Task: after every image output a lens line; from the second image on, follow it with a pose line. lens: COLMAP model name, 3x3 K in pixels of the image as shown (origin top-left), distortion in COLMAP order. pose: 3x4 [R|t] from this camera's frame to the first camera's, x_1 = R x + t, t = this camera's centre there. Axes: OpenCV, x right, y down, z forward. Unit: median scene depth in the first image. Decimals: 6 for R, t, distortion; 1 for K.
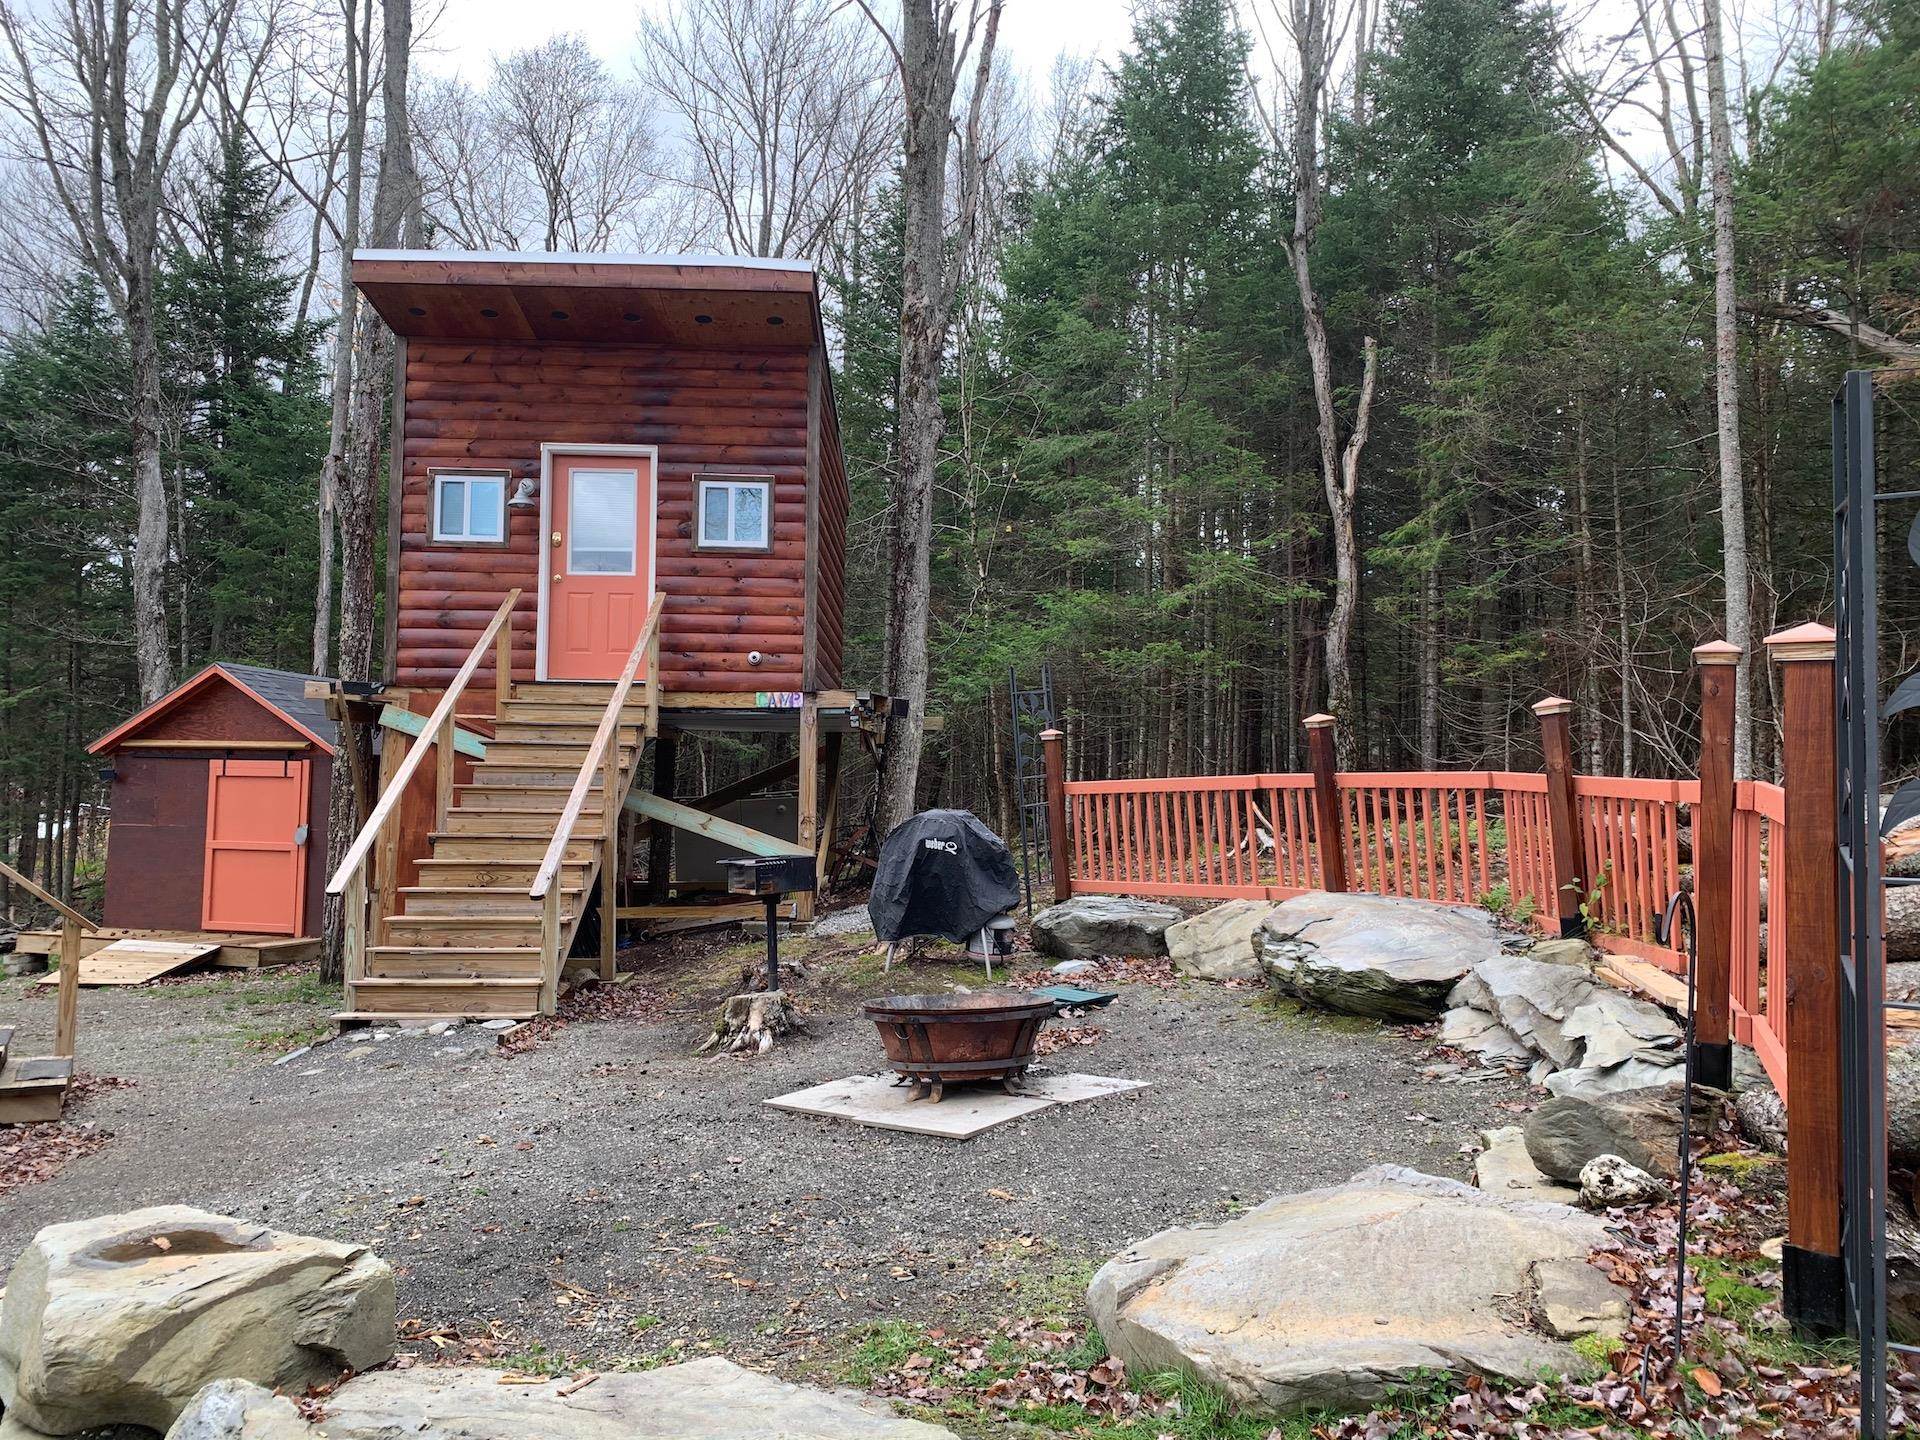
lens RADIAL K [[1439.9, 0, 960.0], [0, 1439.9, 720.0], [0, 0, 1]] dist [0.069956, -0.125023]
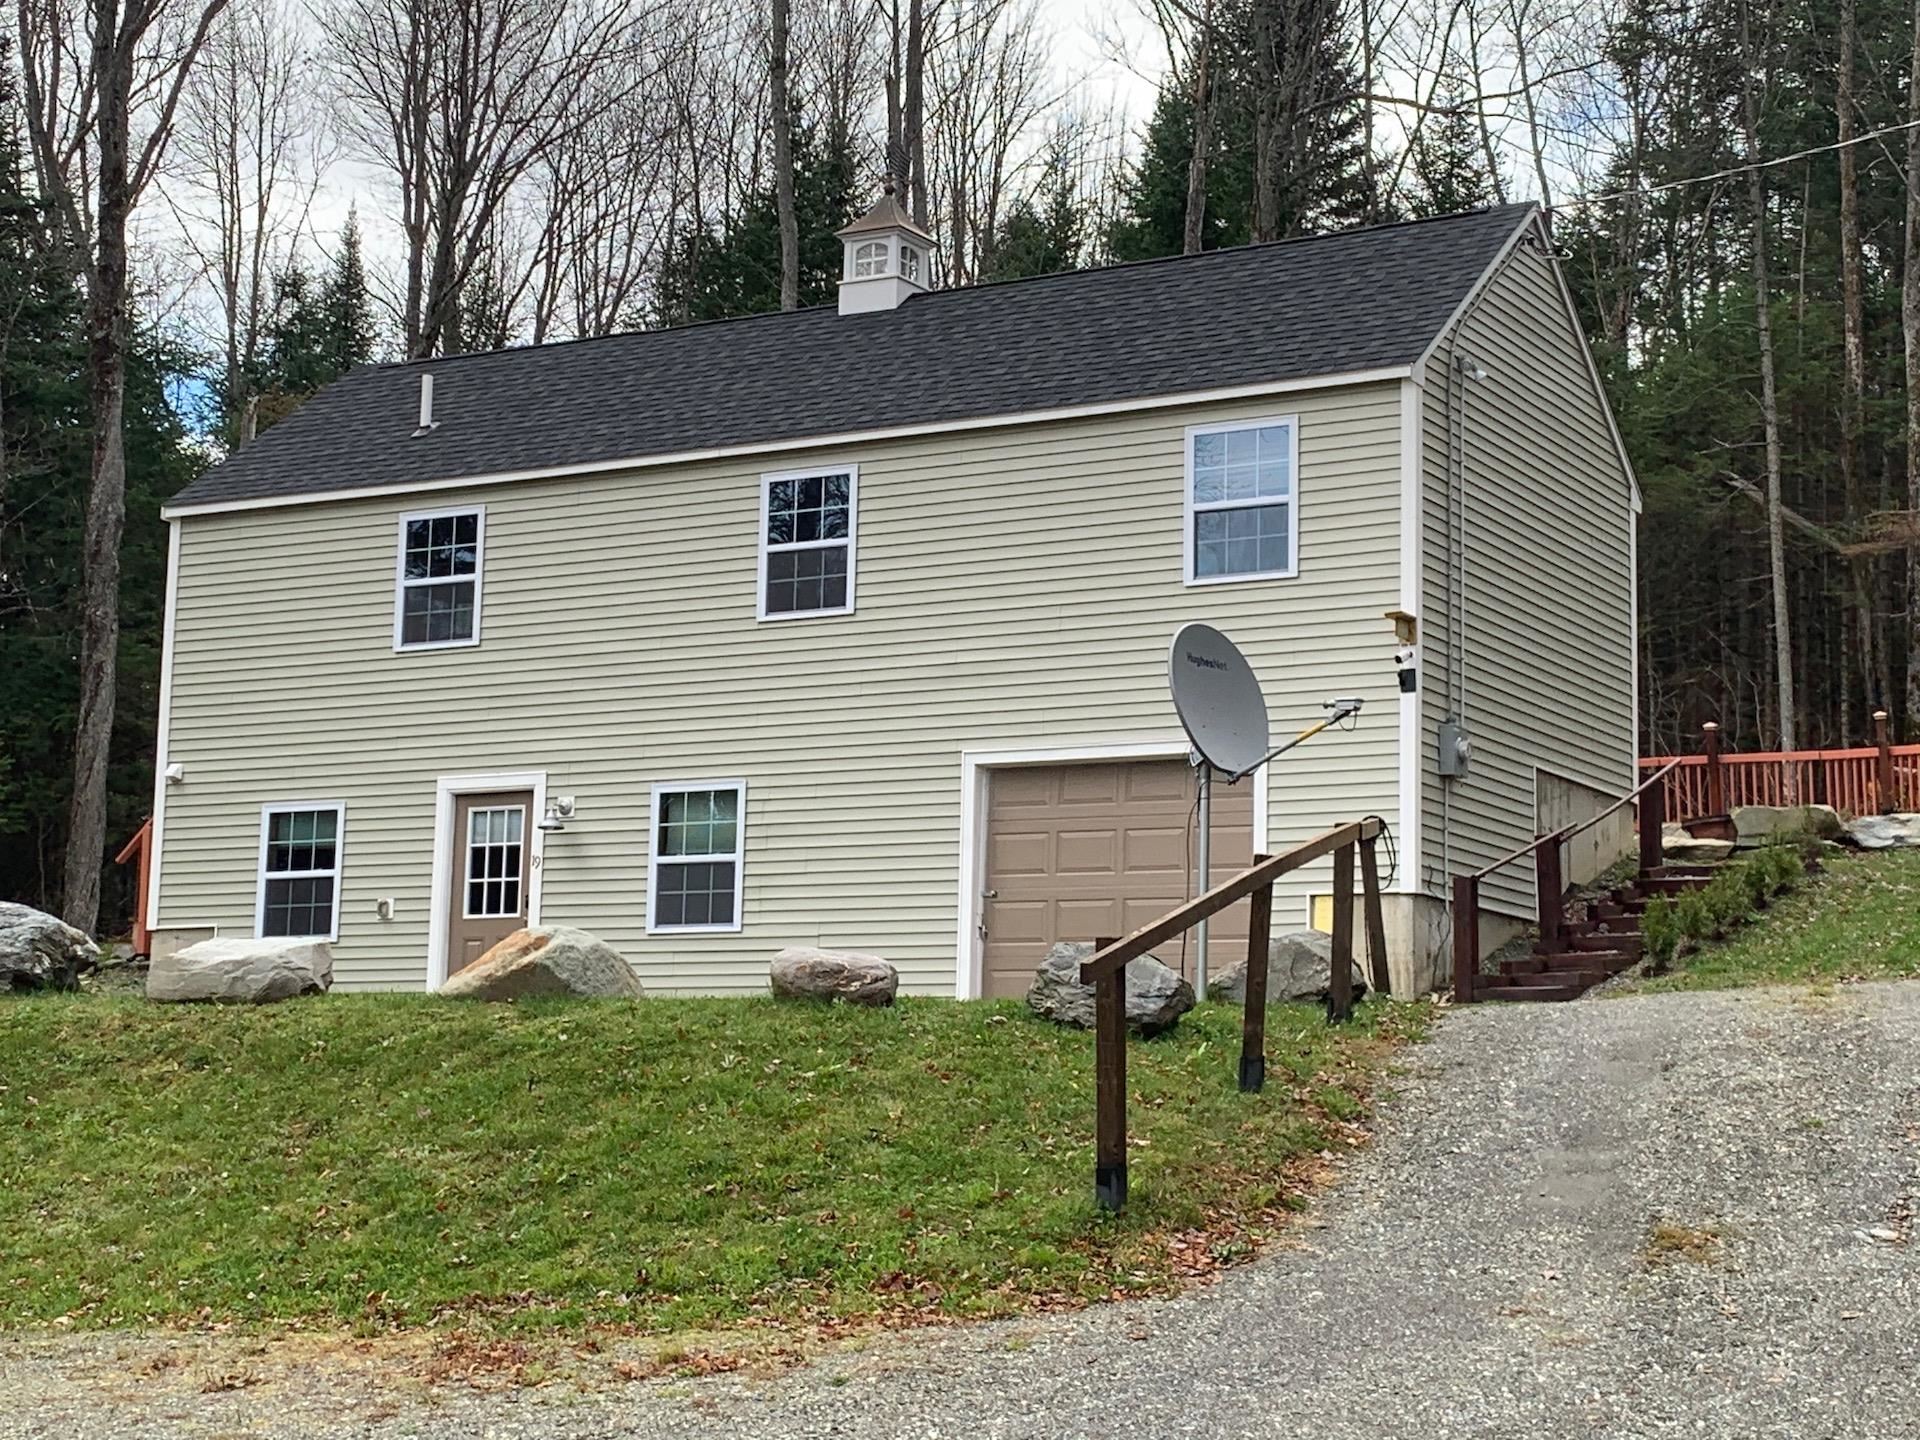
lens RADIAL K [[3186.8, 0, 960.0], [0, 3186.8, 720.0], [0, 0, 1]] dist [0.156290, -0.032631]
pose [[0.862555, 0.068407, 0.501317, -2.807245], [-0.033351, 0.996350, -0.078574, 0.368282], [-0.504862, 0.051055, 0.861689, -2.193895]]
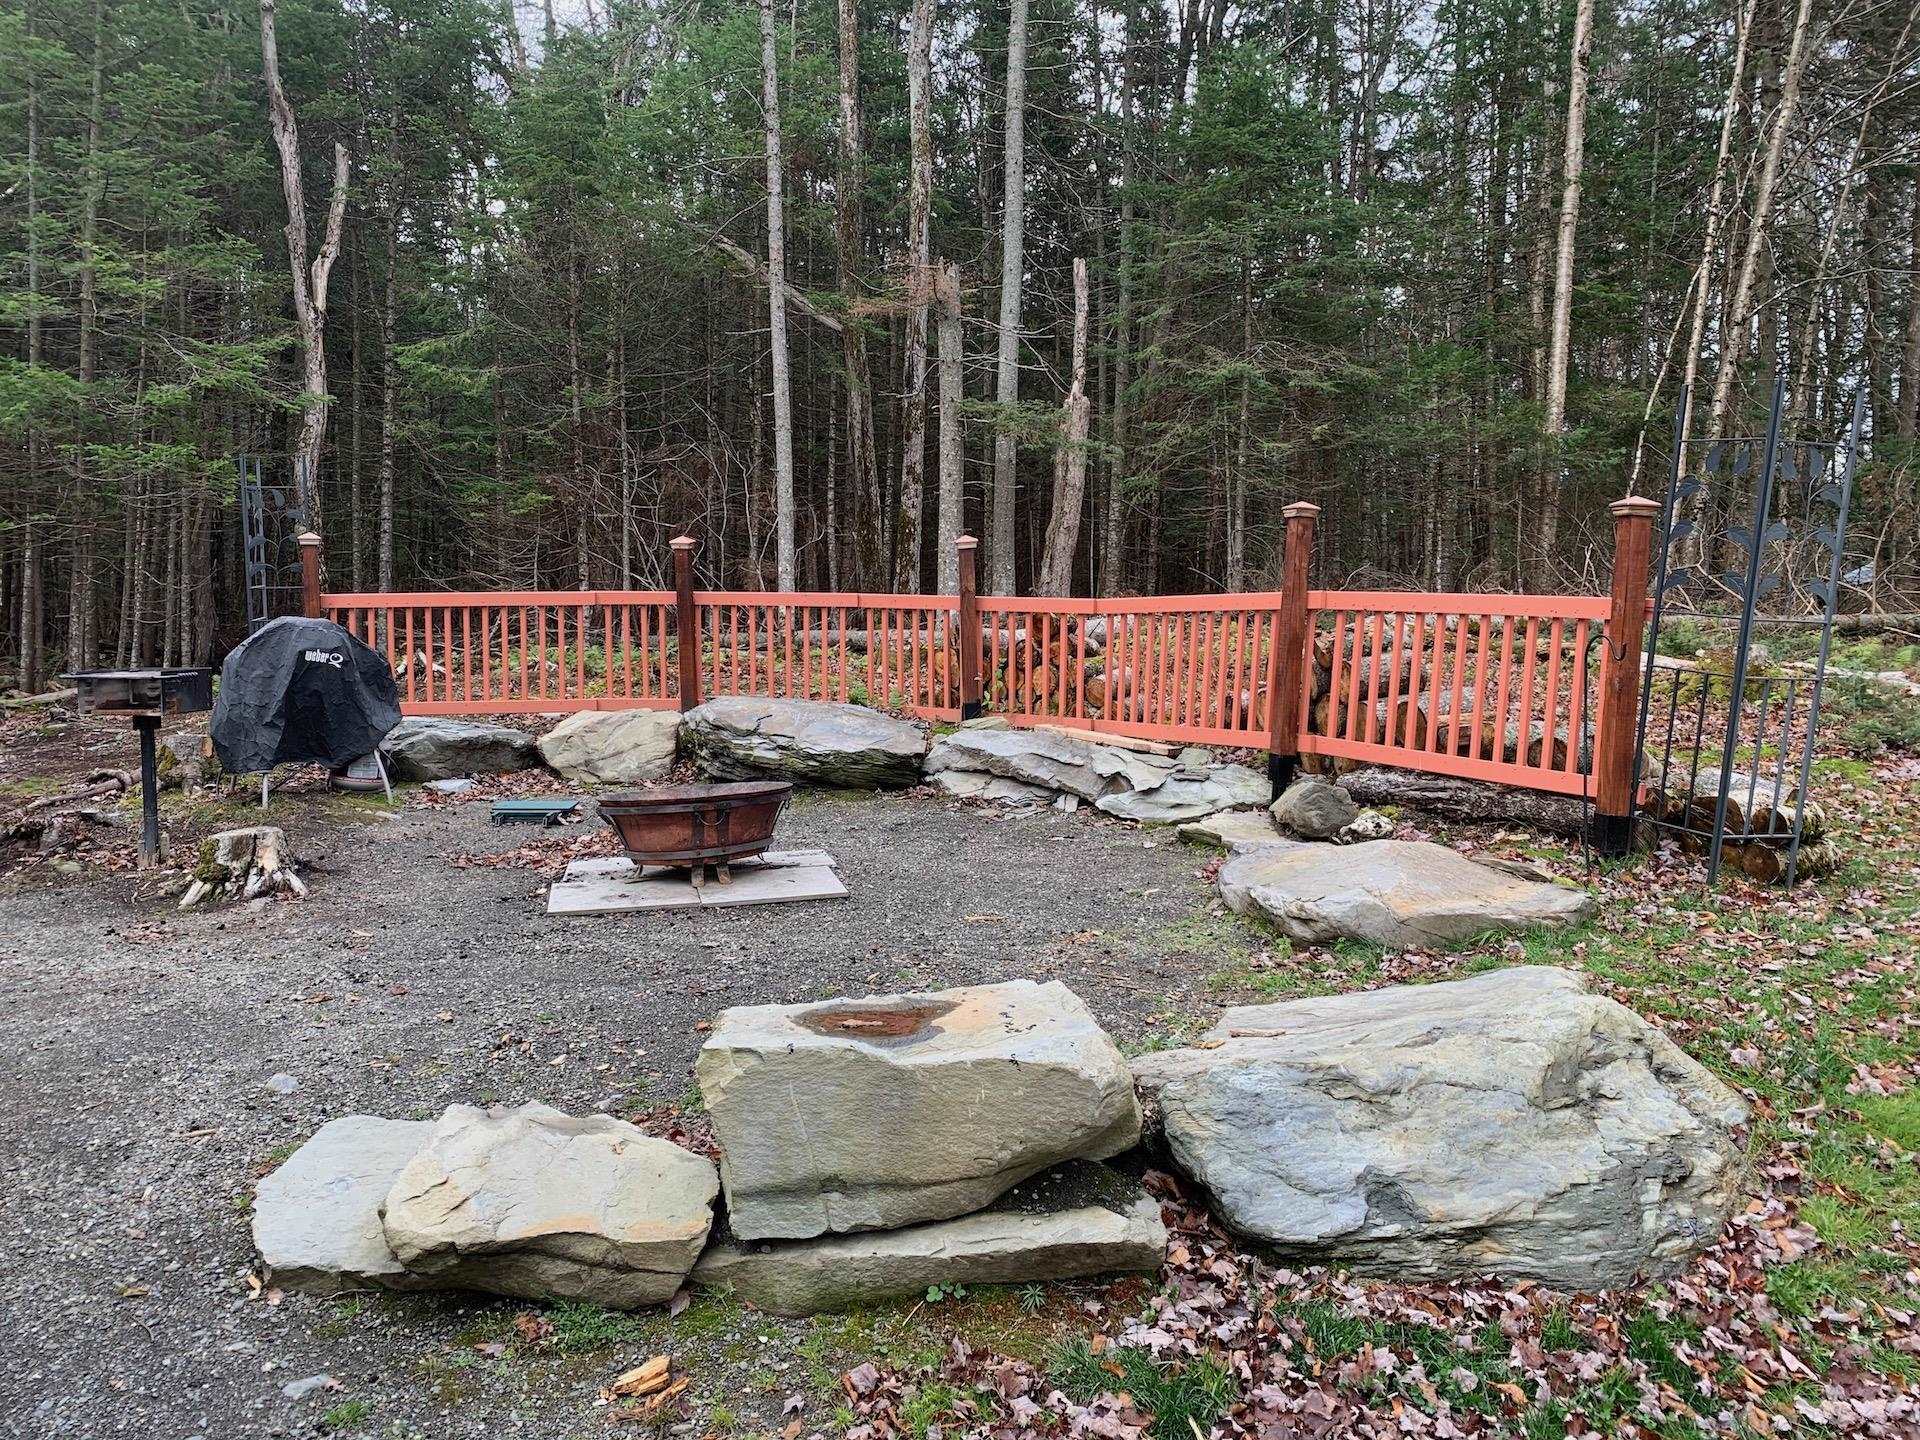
lens RADIAL K [[1439.9, 0, 960.0], [0, 1439.9, 720.0], [0, 0, 1]] dist [0.069956, -0.125023]
pose [[0.596369, -0.031077, 0.802108, -0.532990], [-0.047324, 0.996151, 0.073780, 0.045189], [-0.801314, -0.081959, 0.592603, 0.183330]]
